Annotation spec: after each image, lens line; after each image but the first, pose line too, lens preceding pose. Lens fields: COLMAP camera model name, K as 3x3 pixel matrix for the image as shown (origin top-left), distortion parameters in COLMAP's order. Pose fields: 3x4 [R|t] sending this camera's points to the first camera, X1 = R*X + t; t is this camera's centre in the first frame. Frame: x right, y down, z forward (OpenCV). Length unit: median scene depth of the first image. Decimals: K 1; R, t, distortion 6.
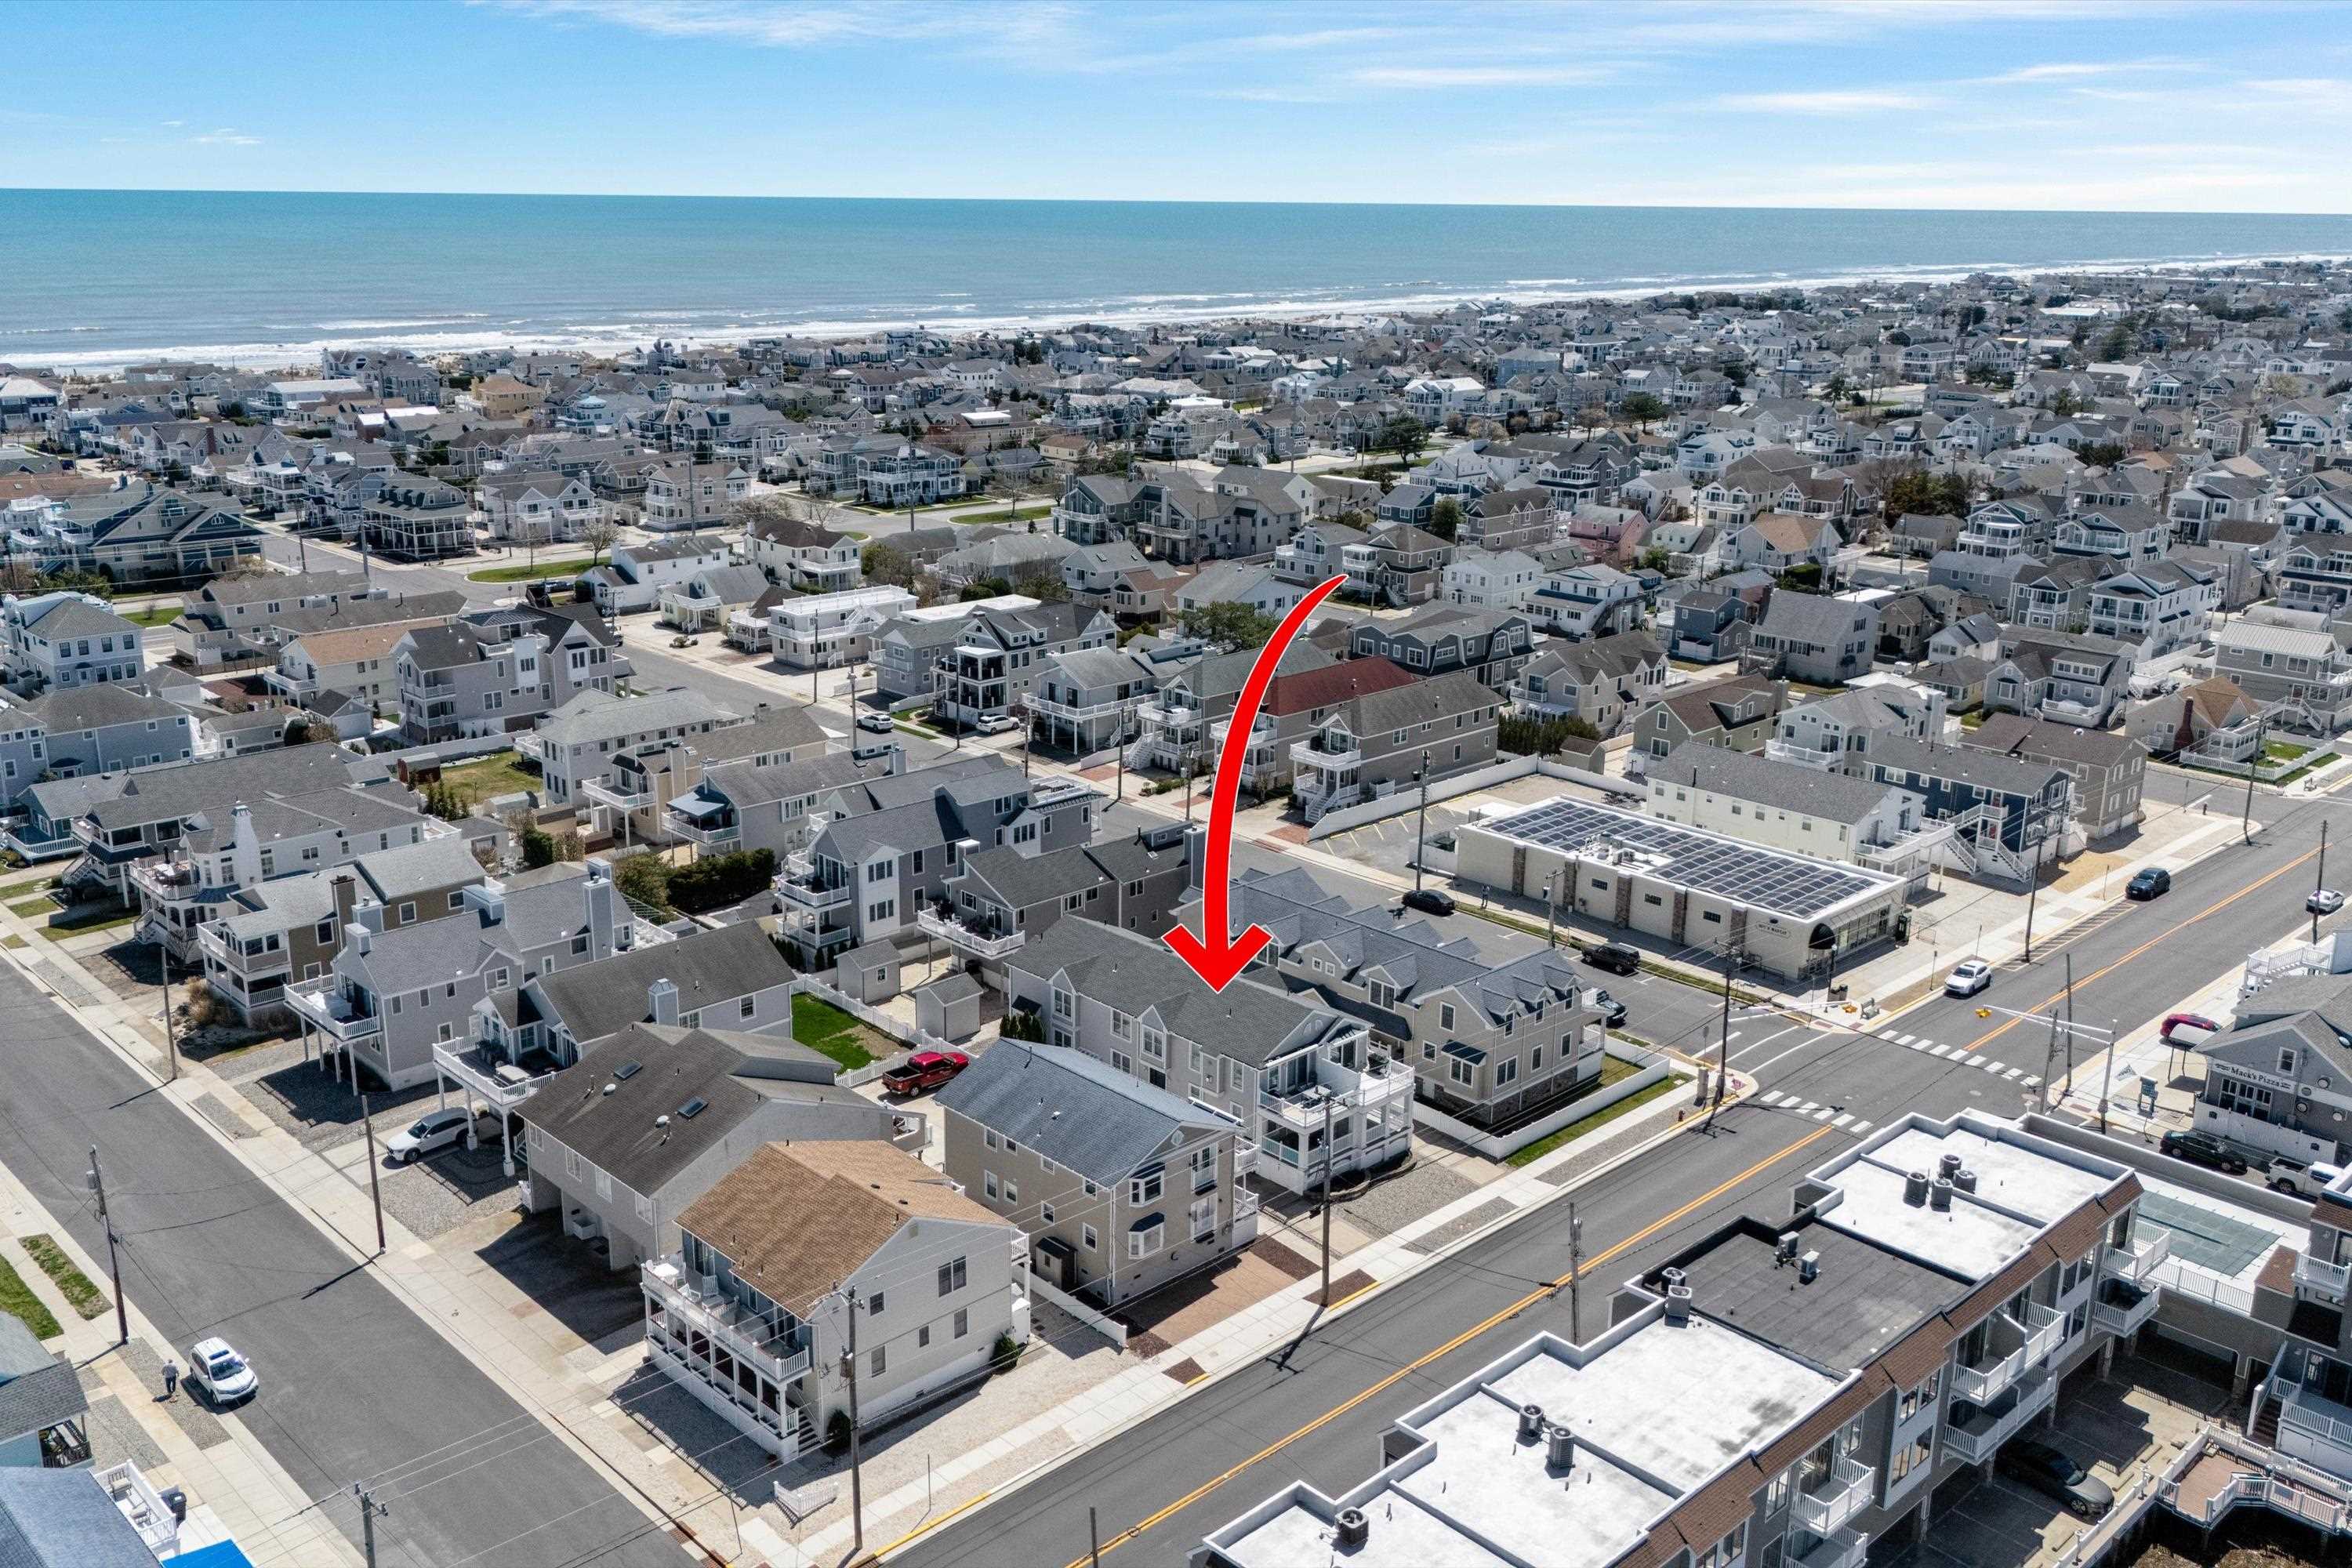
lens RADIAL K [[2058.3, 0, 1174.7], [0, 2058.3, 781.5], [0, 0, 1]] dist [0.065509, -0.013932]
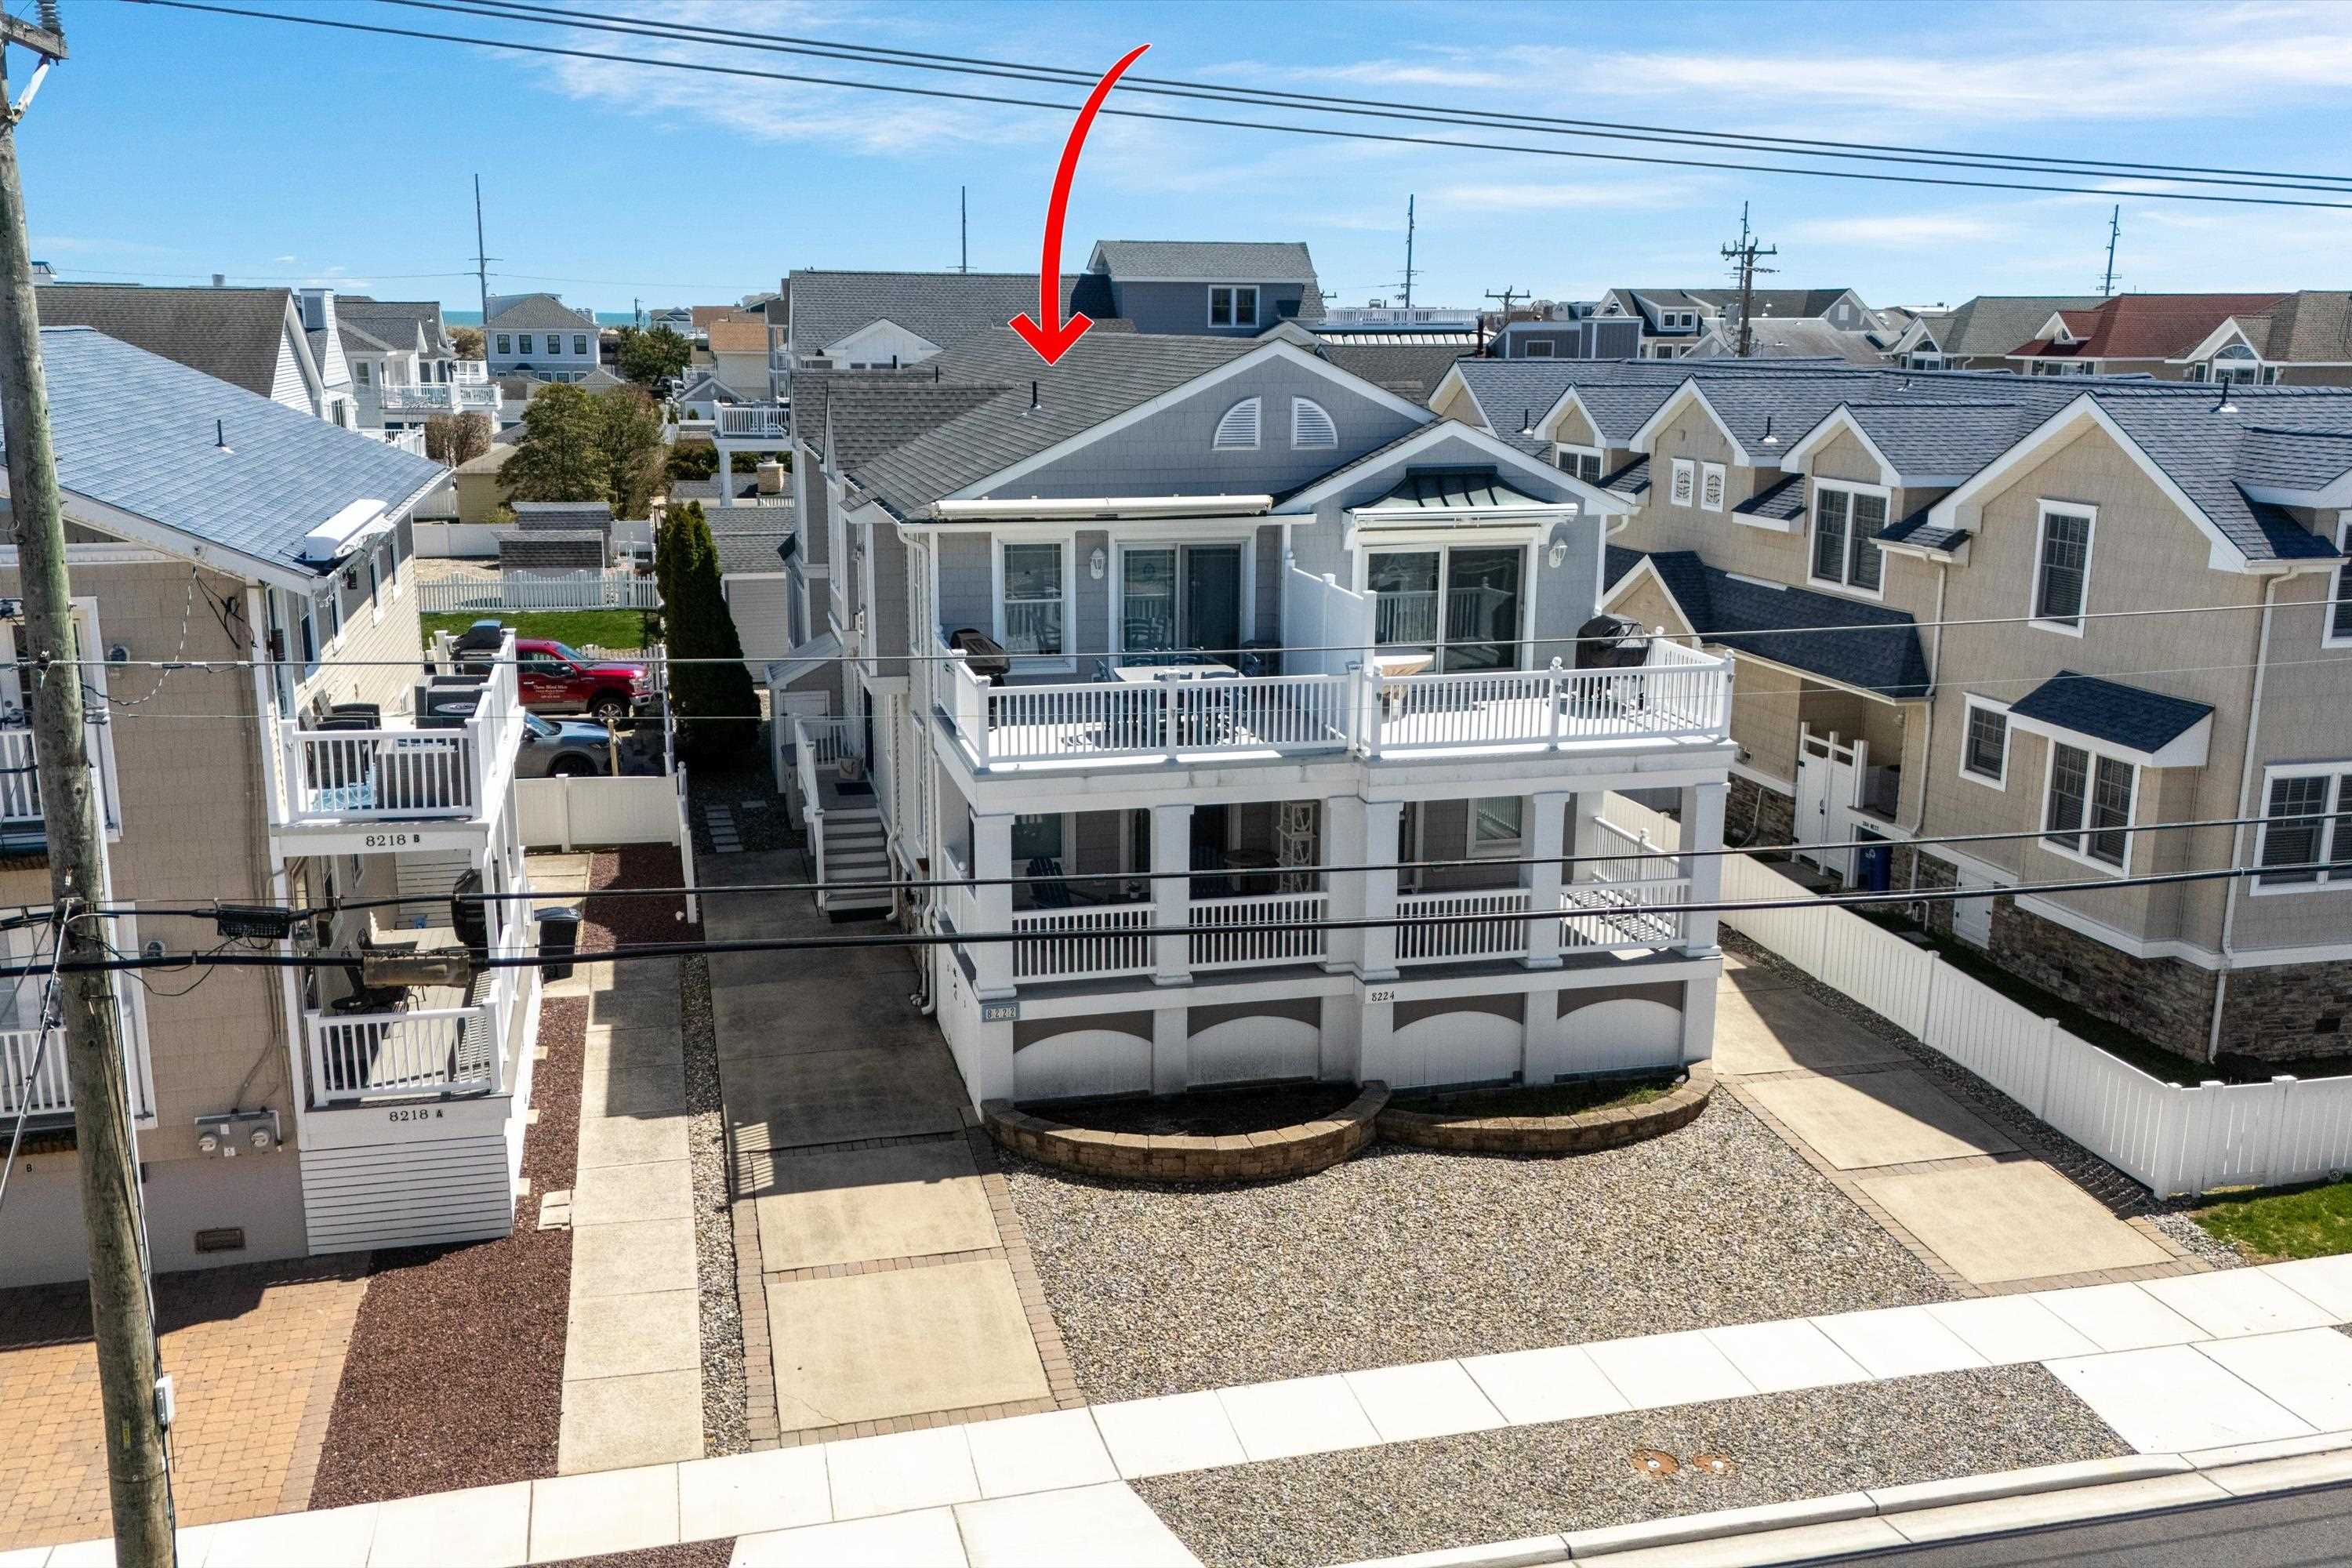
lens RADIAL K [[2058.3, 0, 1186.7], [0, 2058.3, 797.4], [0, 0, 1]] dist [0.065509, -0.013932]
pose [[0.871324, 0.105604, -0.479210, 0.163596], [-0.132402, 0.990944, -0.022364, 0.159720], [0.472508, 0.082934, 0.877415, 0.773464]]
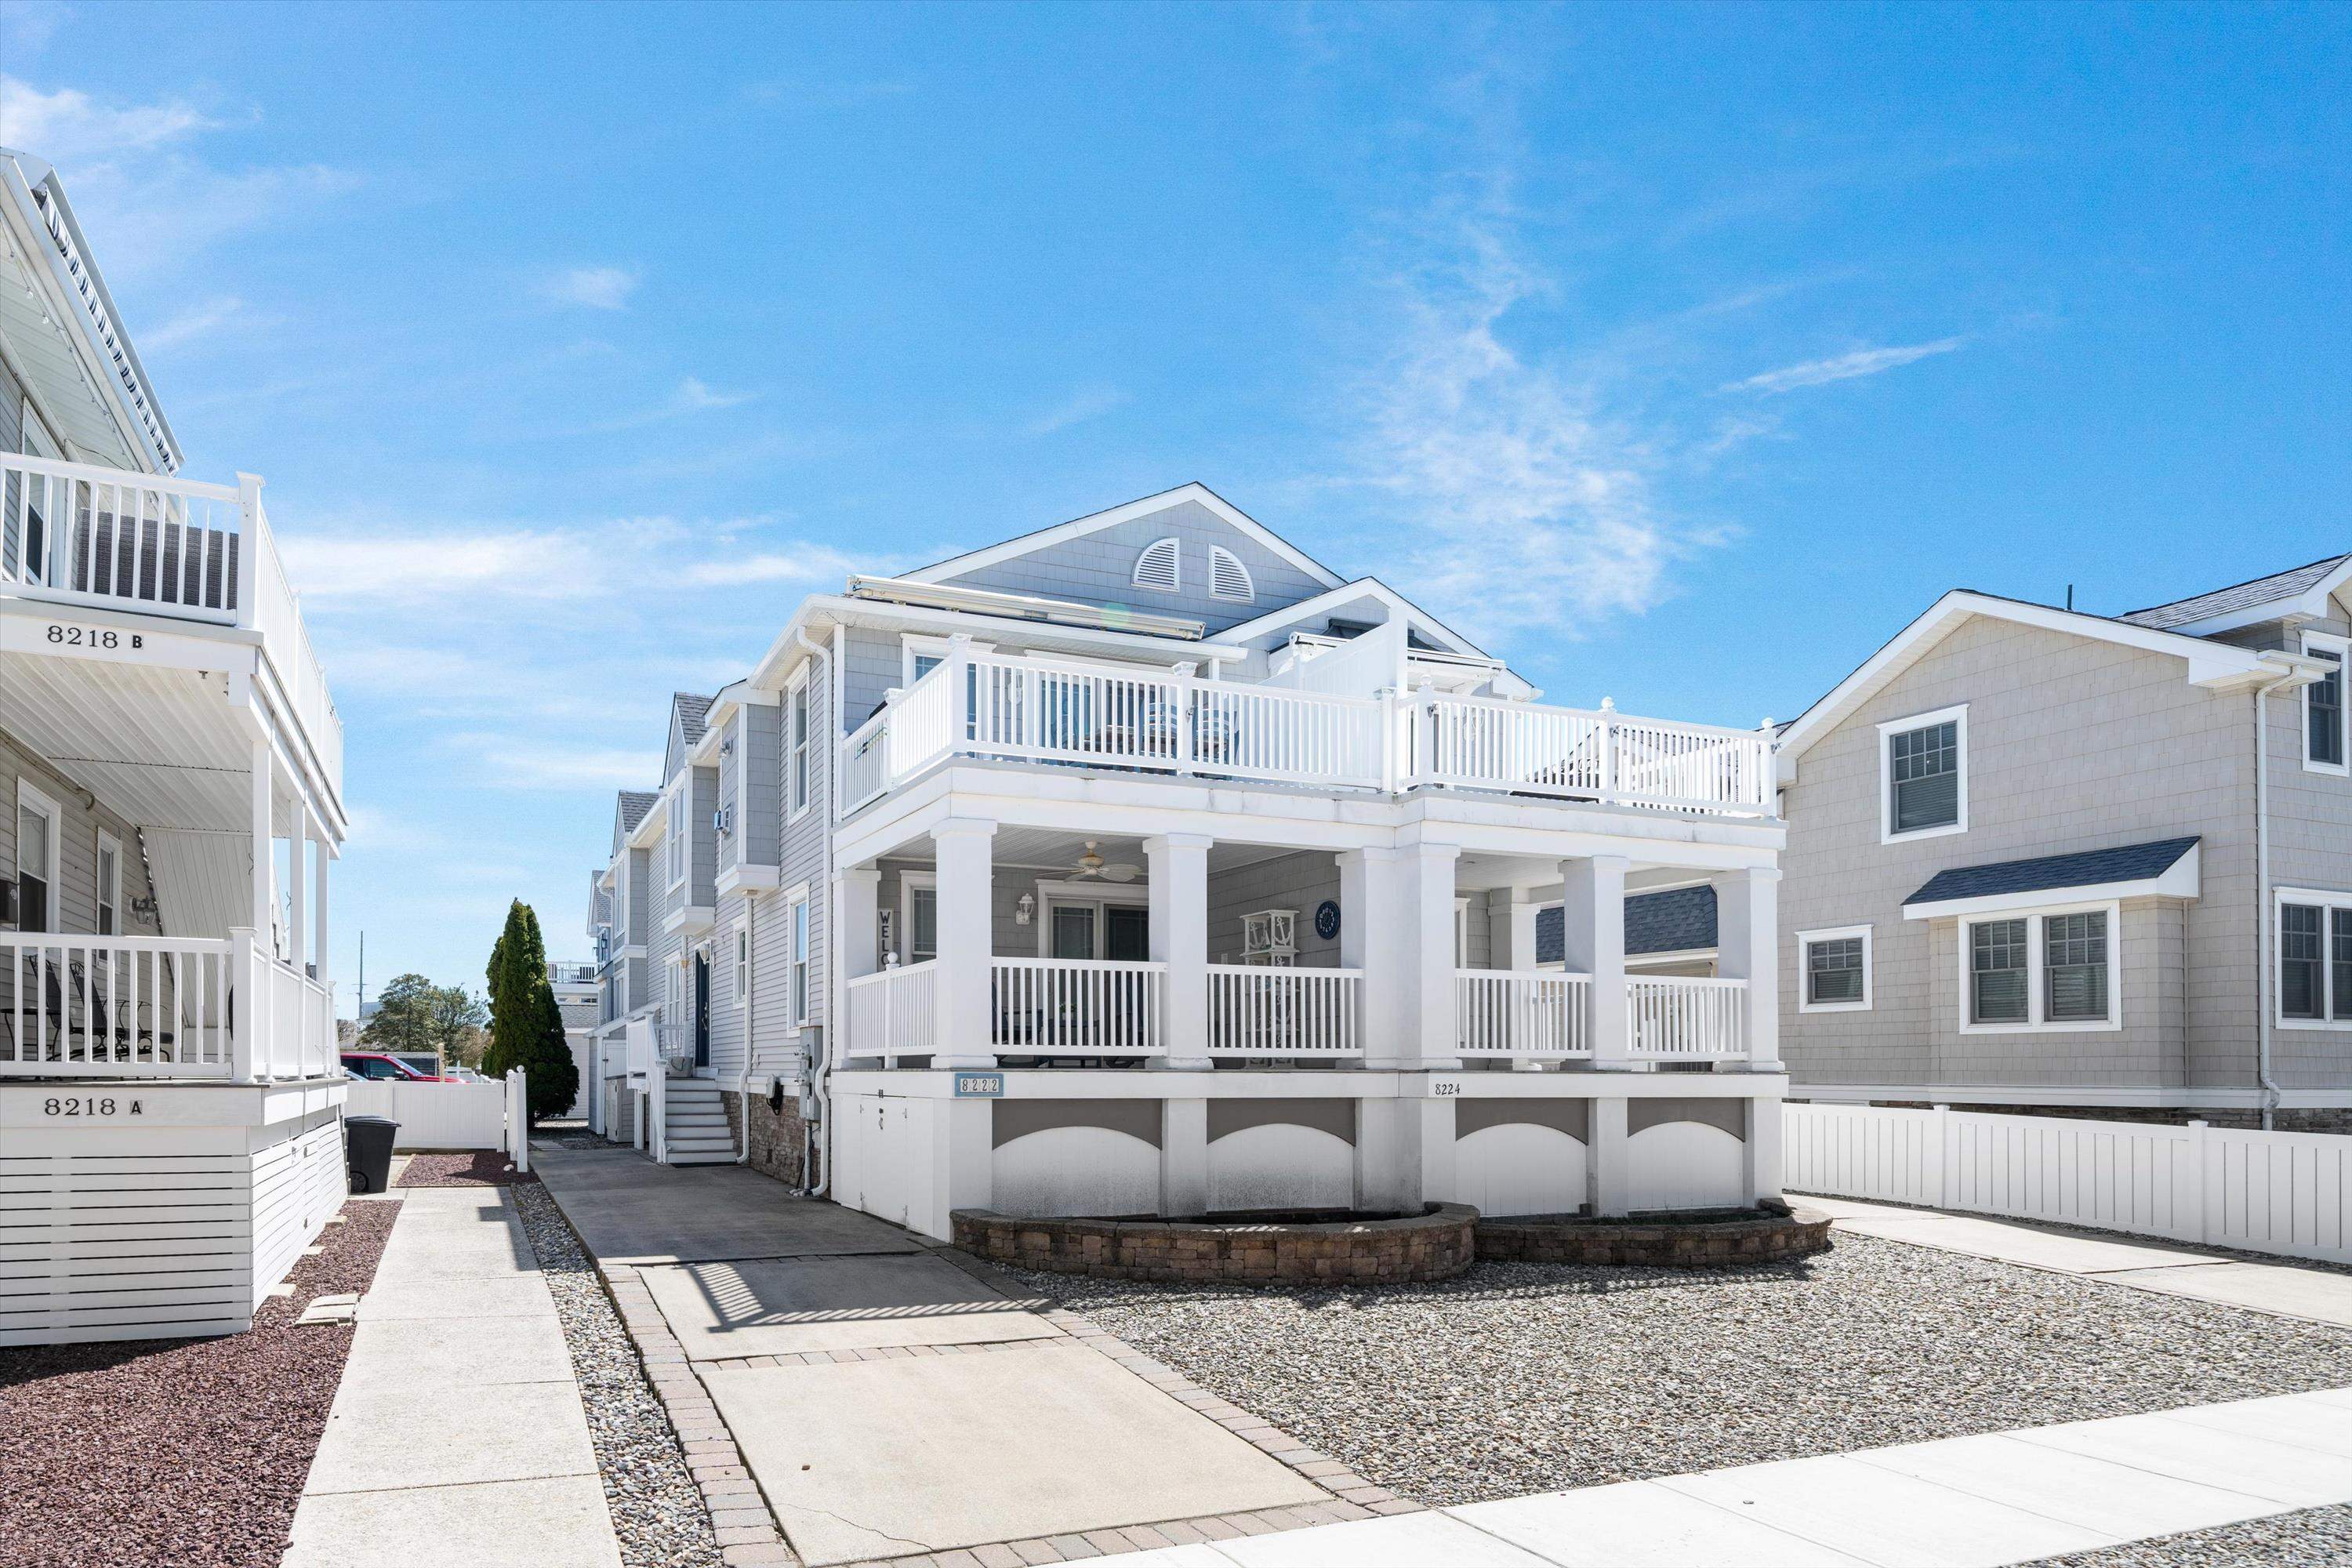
lens RADIAL K [[1822.7, 0, 1154.9], [0, 1822.7, 766.9], [0, 0, 1]] dist [-0.007108, 0.019480]
pose [[0.915583, 0.008445, -0.402040, 0.122803], [-0.112801, 0.965033, -0.236615, 0.182937], [0.385984, 0.261991, 0.884521, 0.820243]]
